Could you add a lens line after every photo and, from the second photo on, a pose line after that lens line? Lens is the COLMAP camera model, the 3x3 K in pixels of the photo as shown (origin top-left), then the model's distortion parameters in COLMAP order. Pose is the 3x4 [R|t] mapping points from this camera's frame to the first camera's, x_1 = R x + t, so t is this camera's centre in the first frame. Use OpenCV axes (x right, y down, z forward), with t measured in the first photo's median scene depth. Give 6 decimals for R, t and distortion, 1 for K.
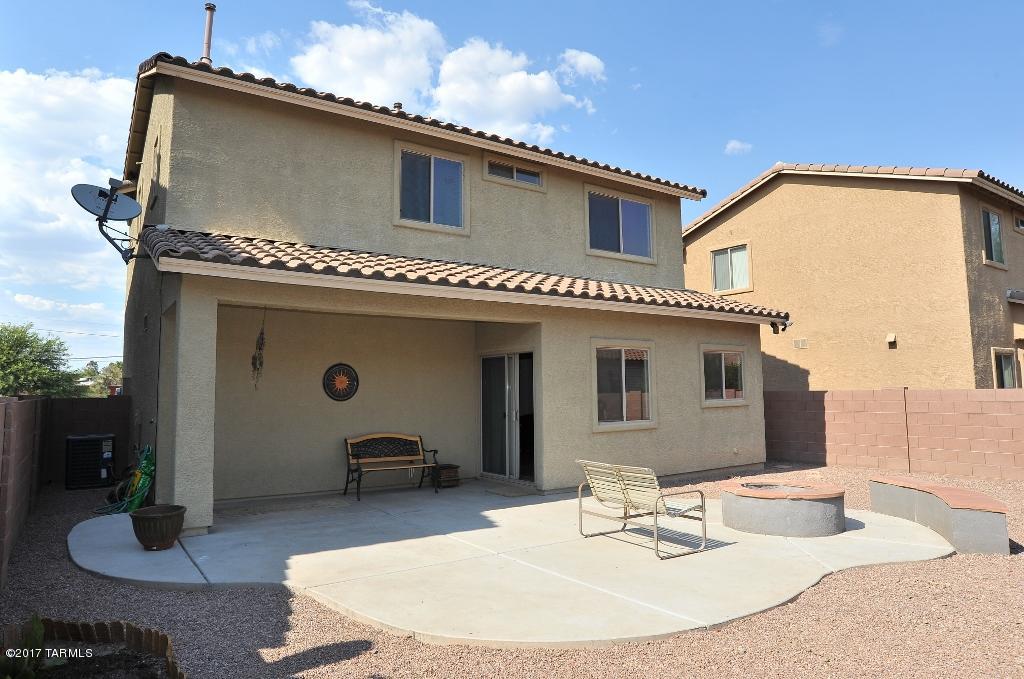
lens RADIAL K [[650.7, 0, 515.9], [0, 650.7, 343.1], [0, 0, 1]] dist [-0.047597, -0.000379]
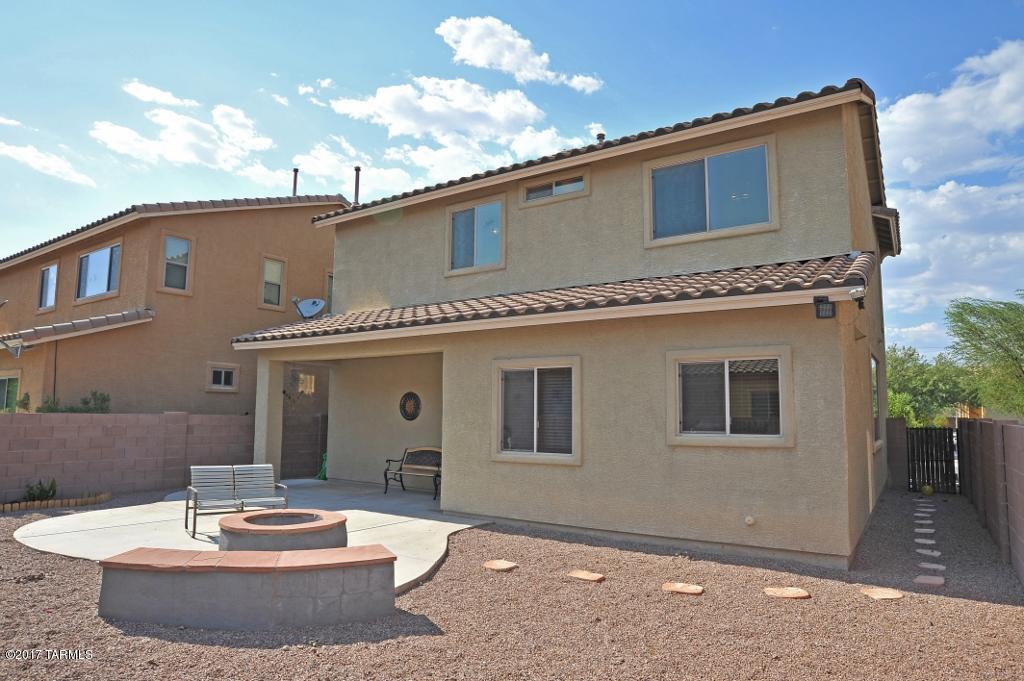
lens RADIAL K [[650.7, 0, 517.2], [0, 650.7, 345.4], [0, 0, 1]] dist [-0.047597, -0.000379]
pose [[0.347622, -0.084447, -0.933824, 0.797254], [0.057698, 0.995975, -0.068589, 0.030528], [0.935858, -0.030036, 0.351095, 0.560543]]
